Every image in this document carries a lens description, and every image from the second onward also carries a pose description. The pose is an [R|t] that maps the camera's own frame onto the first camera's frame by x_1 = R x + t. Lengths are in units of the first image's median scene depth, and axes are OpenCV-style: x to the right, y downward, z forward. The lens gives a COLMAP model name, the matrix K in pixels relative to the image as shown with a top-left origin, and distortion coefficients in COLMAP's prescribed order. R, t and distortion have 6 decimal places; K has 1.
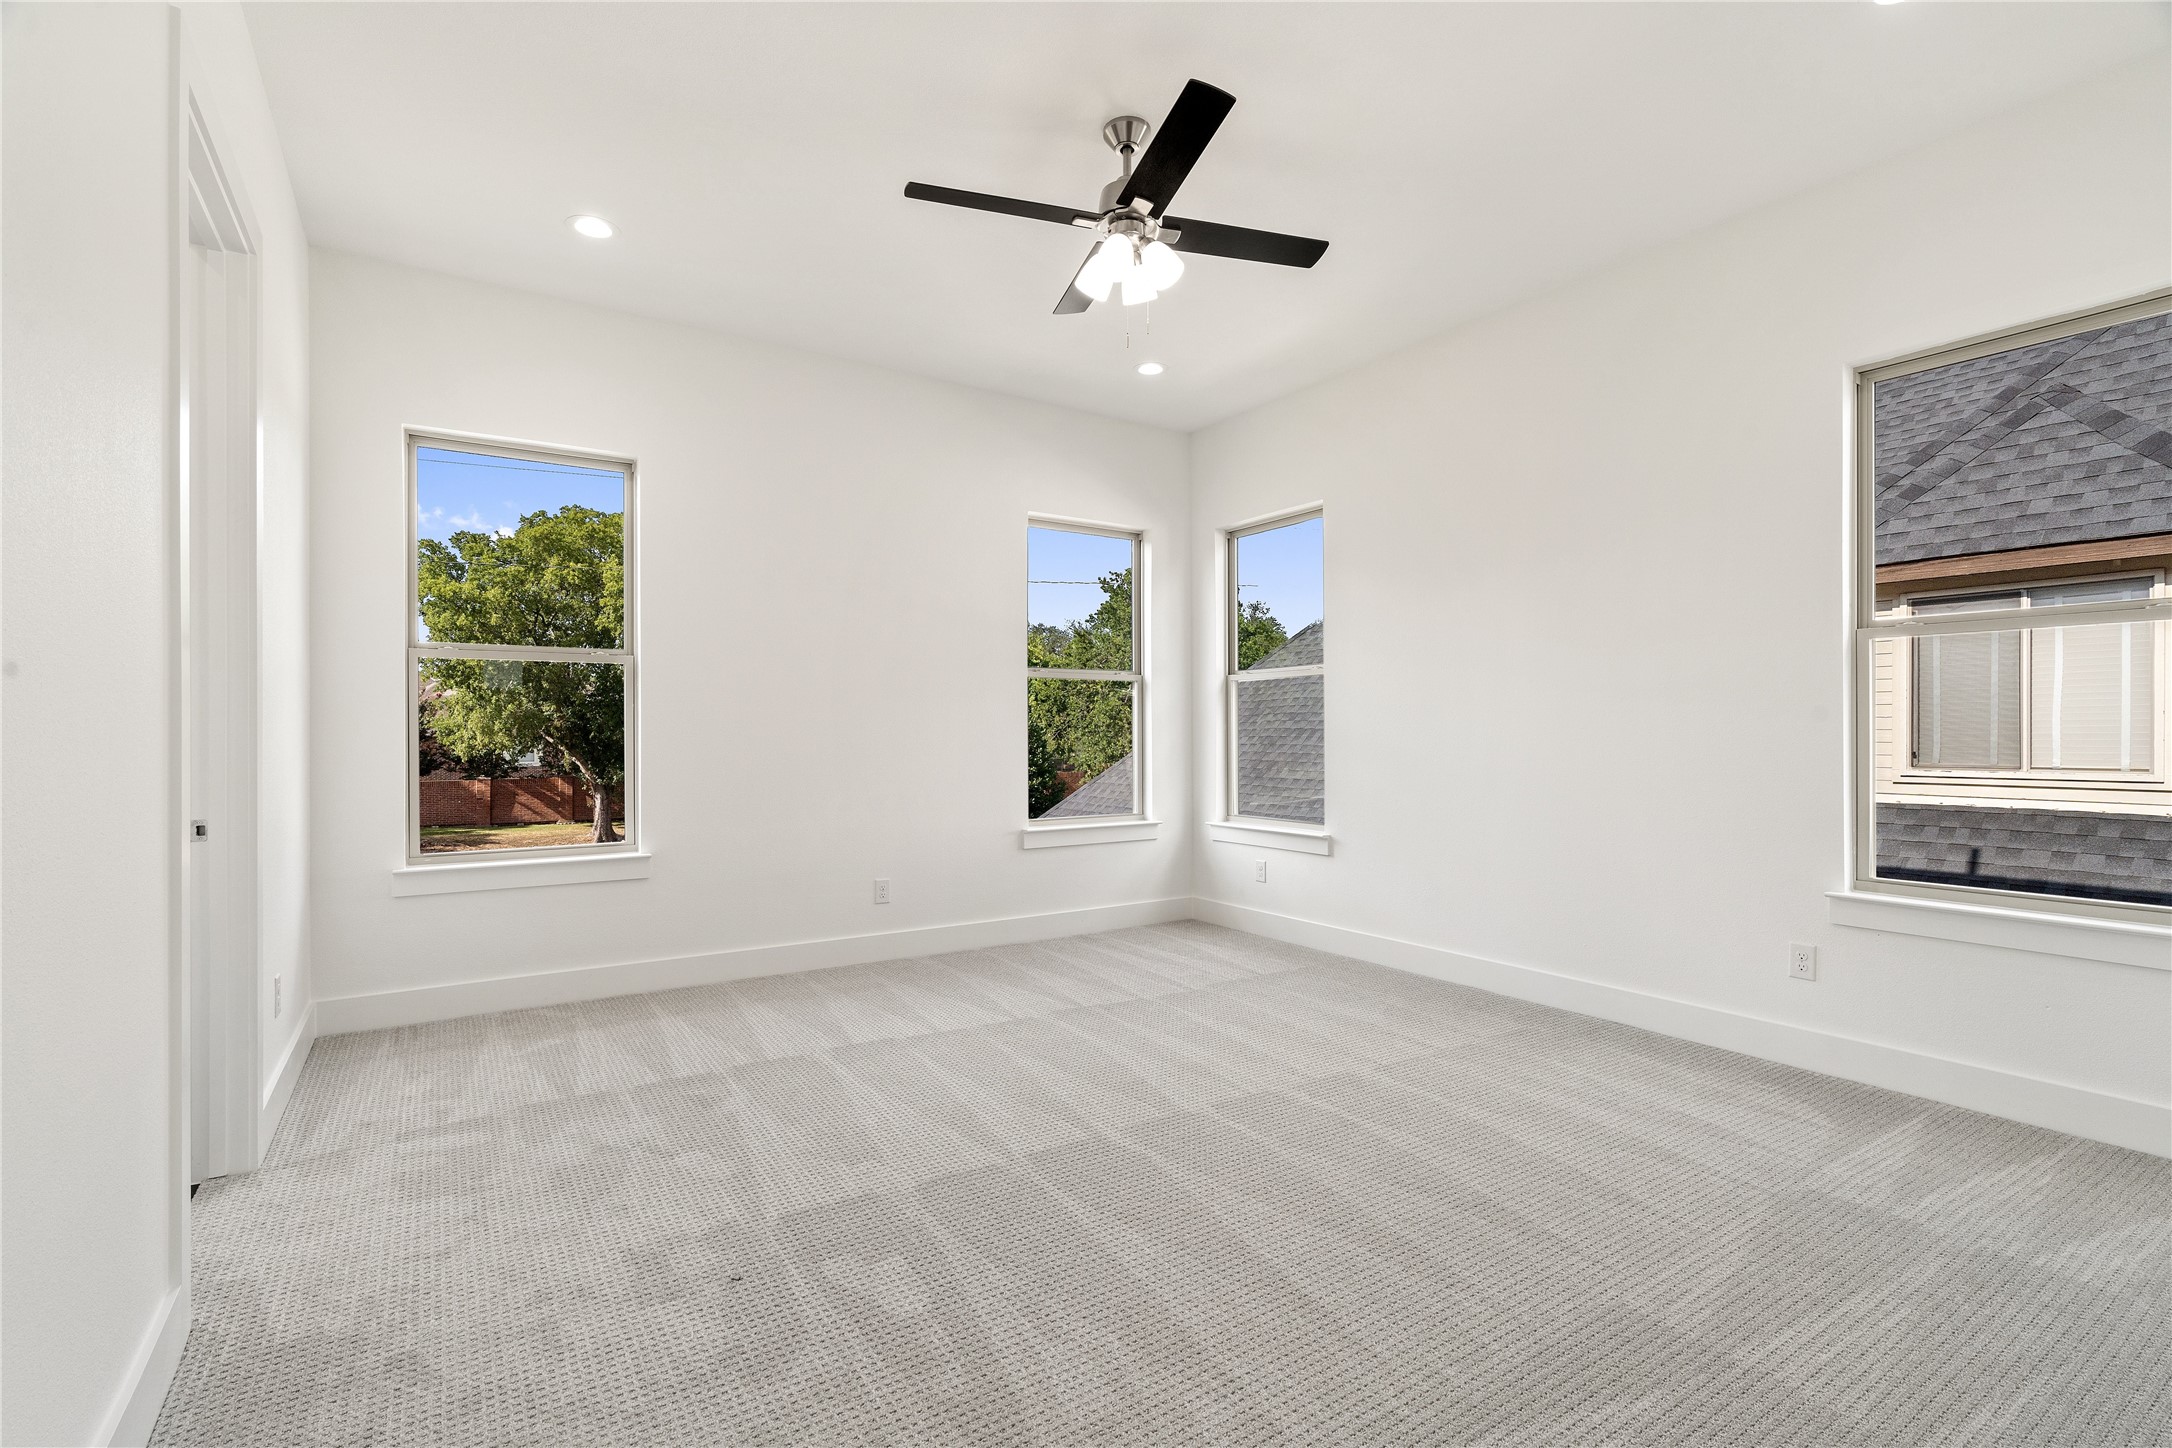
lens RADIAL K [[986.1, 0, 1072.2], [0, 986.1, 732.6], [0, 0, 1]] dist [-0.005359, 0.001710]
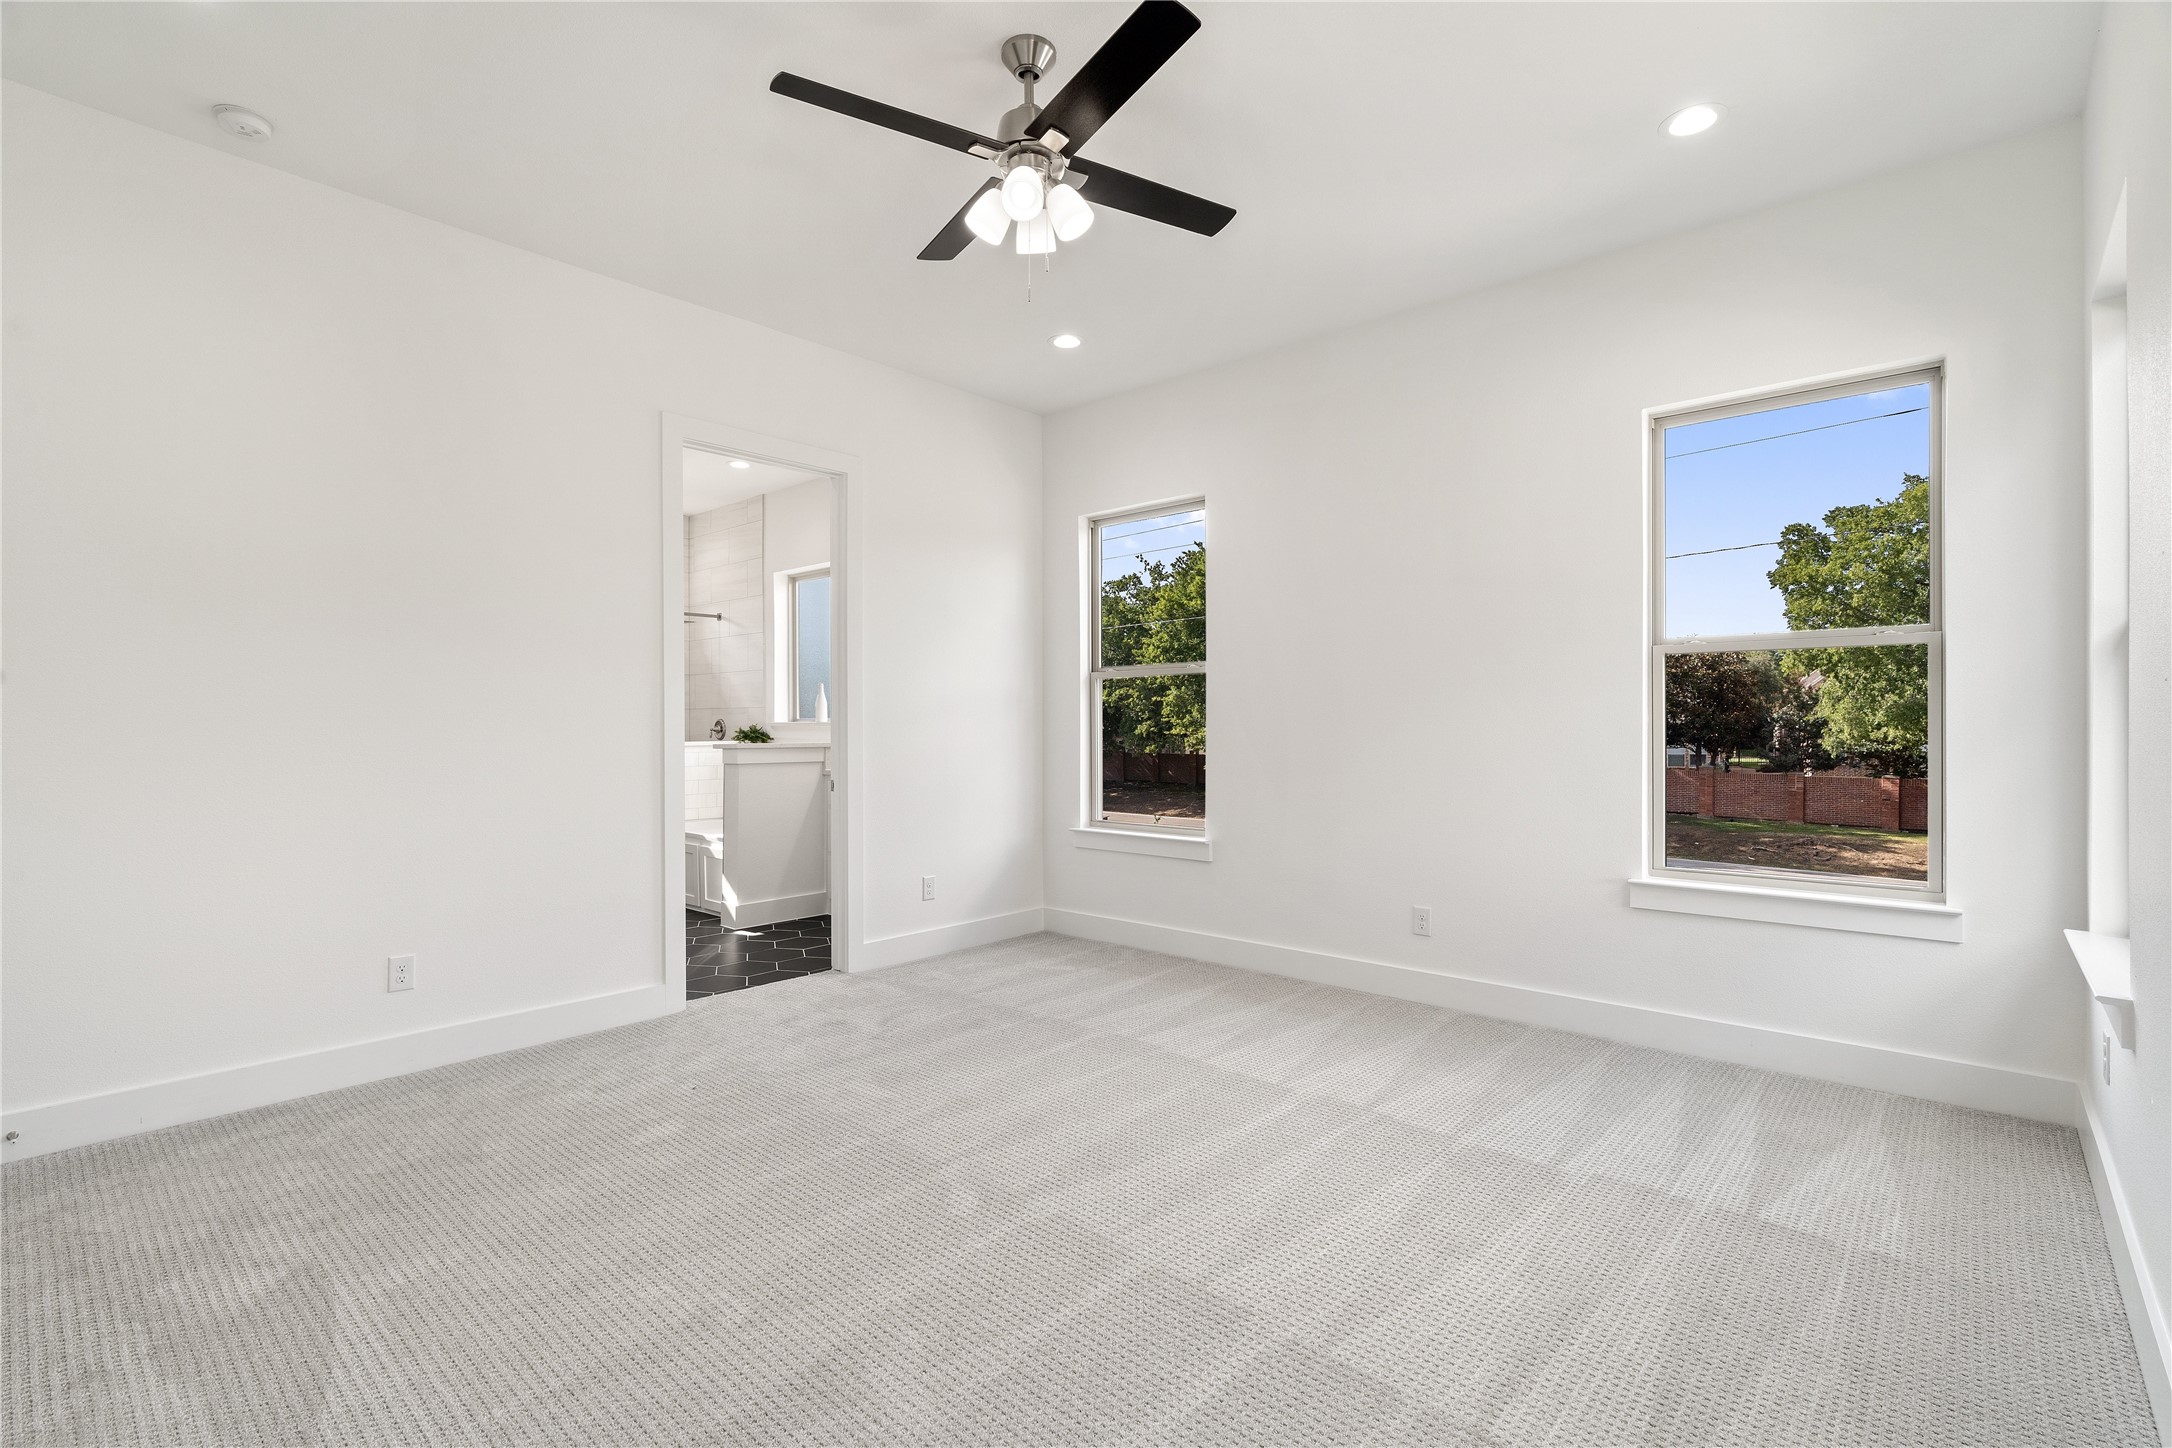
lens RADIAL K [[986.1, 0, 1073.7], [0, 986.1, 713.3], [0, 0, 1]] dist [-0.005359, 0.001710]
pose [[0.270140, -0.007908, -0.962789, 0.476770], [-0.002453, 0.999957, -0.008902, -0.009016], [0.962818, 0.004766, 0.270109, 0.417775]]
